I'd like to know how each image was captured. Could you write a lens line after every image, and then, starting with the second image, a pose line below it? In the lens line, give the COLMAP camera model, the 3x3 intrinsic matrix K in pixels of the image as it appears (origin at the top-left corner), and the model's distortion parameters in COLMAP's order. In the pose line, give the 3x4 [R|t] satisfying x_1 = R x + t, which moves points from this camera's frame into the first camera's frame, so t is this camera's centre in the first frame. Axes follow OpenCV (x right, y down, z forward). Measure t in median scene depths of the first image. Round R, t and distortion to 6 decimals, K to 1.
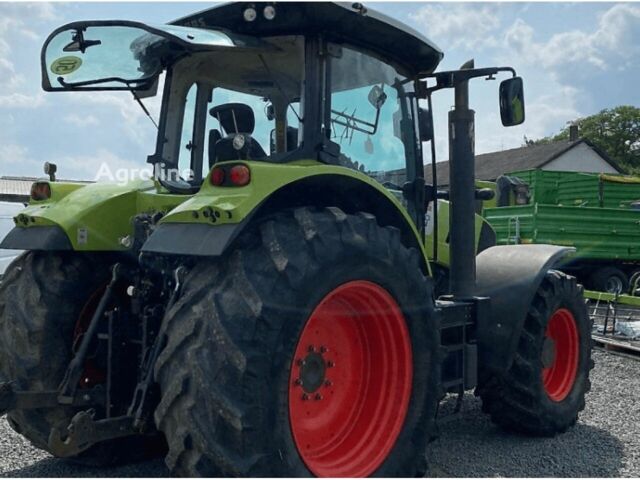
lens RADIAL K [[640.2, 0, 320.0], [0, 640.2, 240.0], [0, 0, 1]] dist [-0.001905, -0.014861]
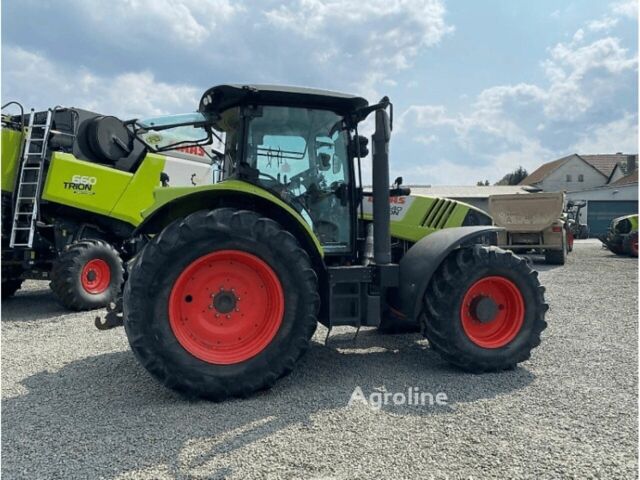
lens RADIAL K [[473.3, 0, 303.5], [0, 473.3, 236.5], [0, 0, 1]] dist [0.006365, 0.001223]
pose [[0.835915, -0.008275, -0.548797, 0.761029], [0.020689, 0.999651, 0.016440, 0.008116], [0.548469, -0.025097, 0.835794, 0.030355]]
